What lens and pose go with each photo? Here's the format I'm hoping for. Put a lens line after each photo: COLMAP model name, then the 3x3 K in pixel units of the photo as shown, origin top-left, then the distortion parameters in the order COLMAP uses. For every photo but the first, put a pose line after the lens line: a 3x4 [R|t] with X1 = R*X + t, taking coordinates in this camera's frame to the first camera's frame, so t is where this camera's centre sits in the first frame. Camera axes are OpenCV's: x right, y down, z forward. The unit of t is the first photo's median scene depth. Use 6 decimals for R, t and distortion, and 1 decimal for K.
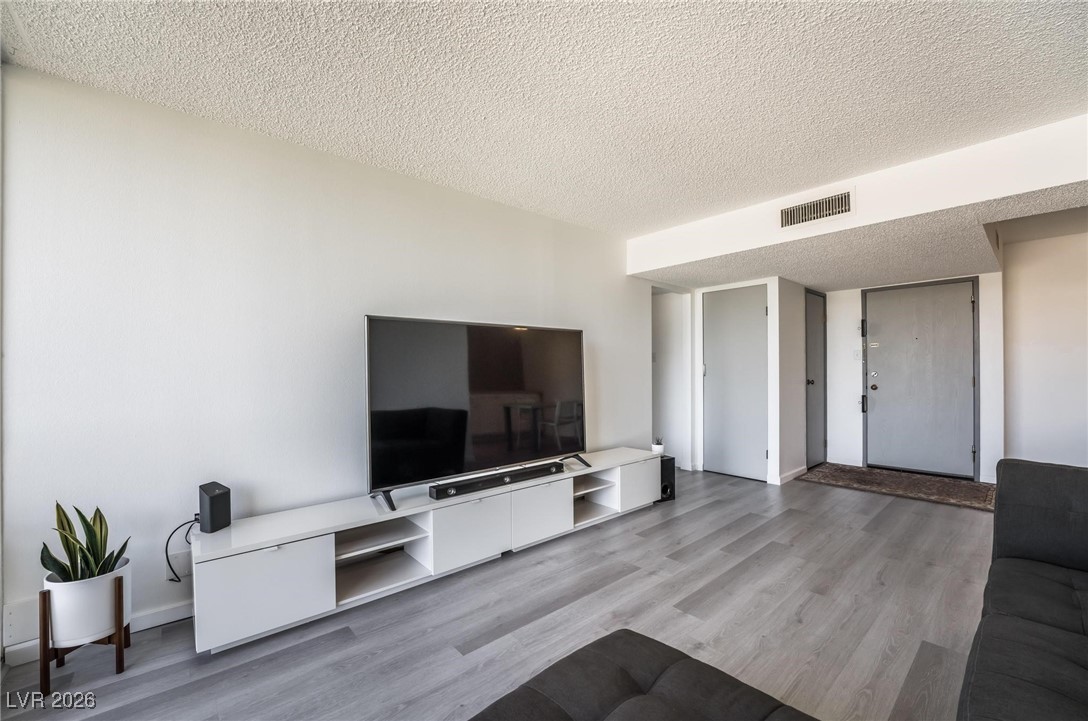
lens RADIAL K [[441.1, 0, 541.7], [0, 441.1, 369.0], [0, 0, 1]] dist [-0.024637, 0.000634]
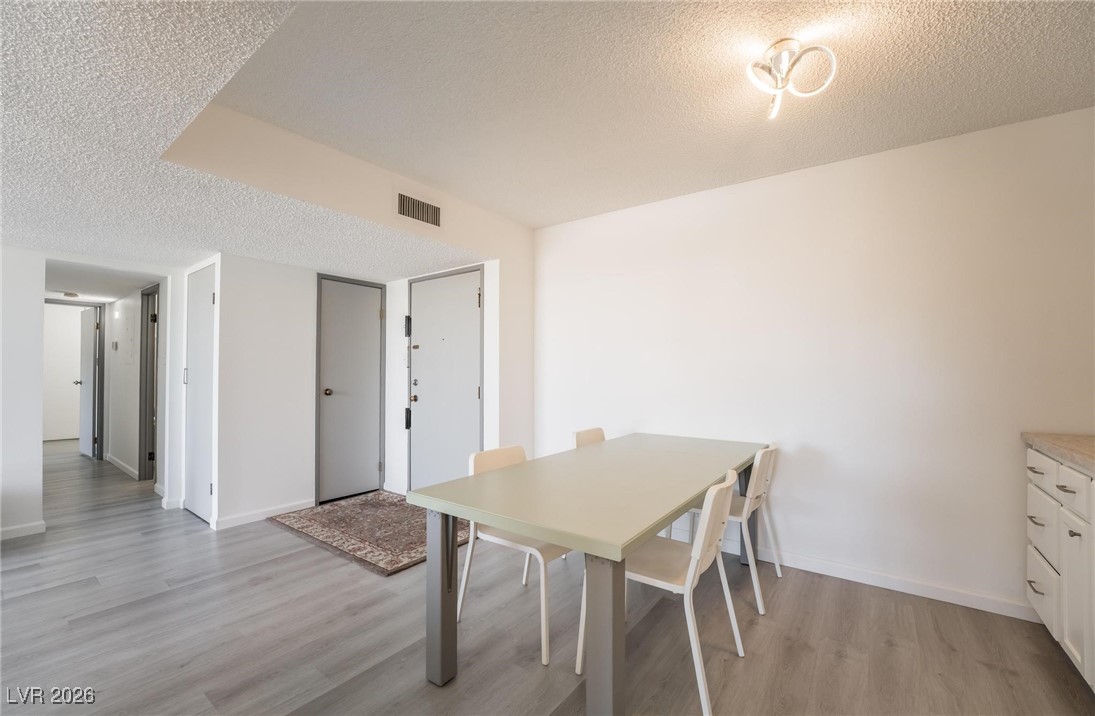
lens RADIAL K [[447.1, 0, 546.4], [0, 447.1, 367.9], [0, 0, 1]] dist [-0.023648, 0.000682]
pose [[0.979531, 0.007771, 0.201144, 1.188963], [-0.005949, 0.999936, -0.009660, -0.011619], [-0.201207, 0.008265, 0.979514, 0.184184]]
